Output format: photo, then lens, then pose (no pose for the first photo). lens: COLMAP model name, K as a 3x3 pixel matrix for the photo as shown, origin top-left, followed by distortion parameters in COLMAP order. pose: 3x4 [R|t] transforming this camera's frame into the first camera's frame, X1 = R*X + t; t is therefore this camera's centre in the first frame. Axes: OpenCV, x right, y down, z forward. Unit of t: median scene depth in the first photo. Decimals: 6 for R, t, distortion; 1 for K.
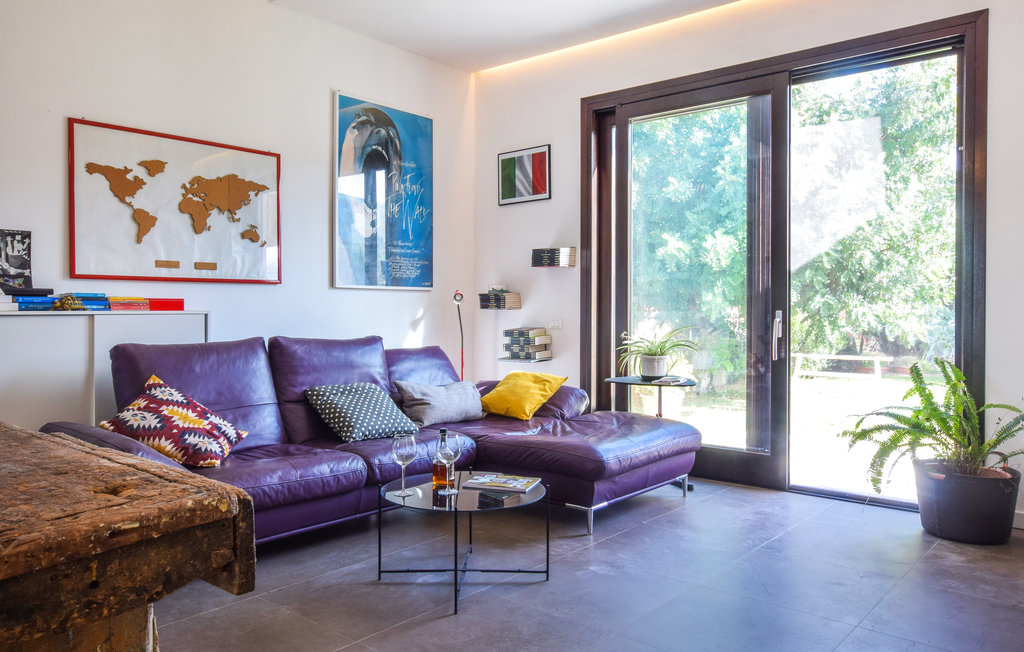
lens RADIAL K [[757.2, 0, 511.6], [0, 757.2, 323.8], [0, 0, 1]] dist [0.000072, 0.000531]
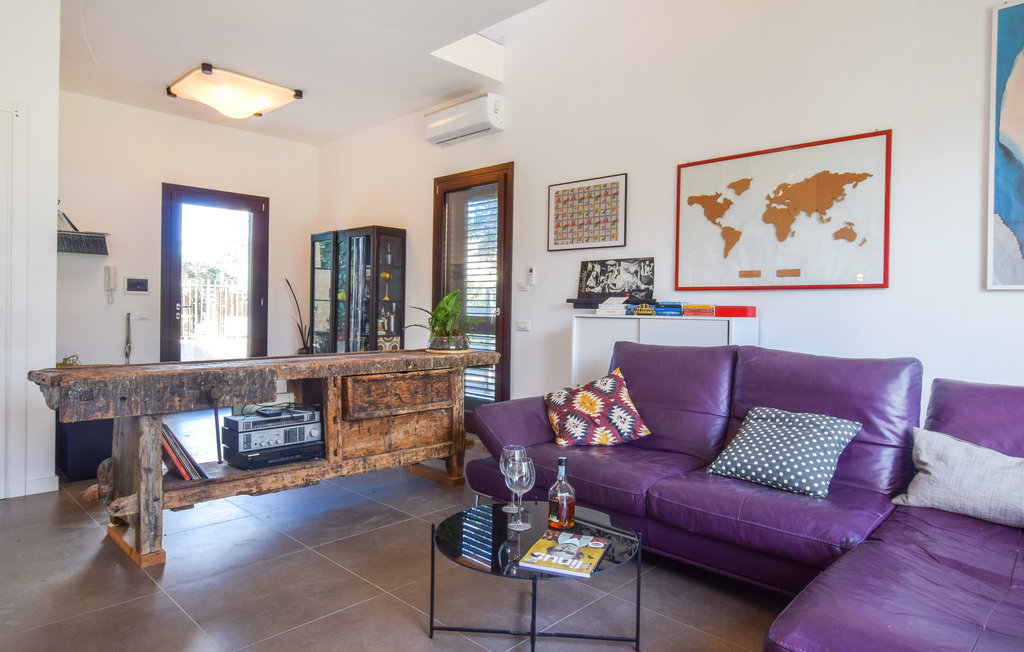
lens RADIAL K [[615.2, 0, 513.6], [0, 615.2, 319.6], [0, 0, 1]] dist [-0.002312, -0.000009]
pose [[-0.051554, 0.016499, -0.998534, 0.436689], [-0.034120, 0.999251, 0.018272, -0.019210], [0.998087, 0.035012, -0.050952, 0.725751]]
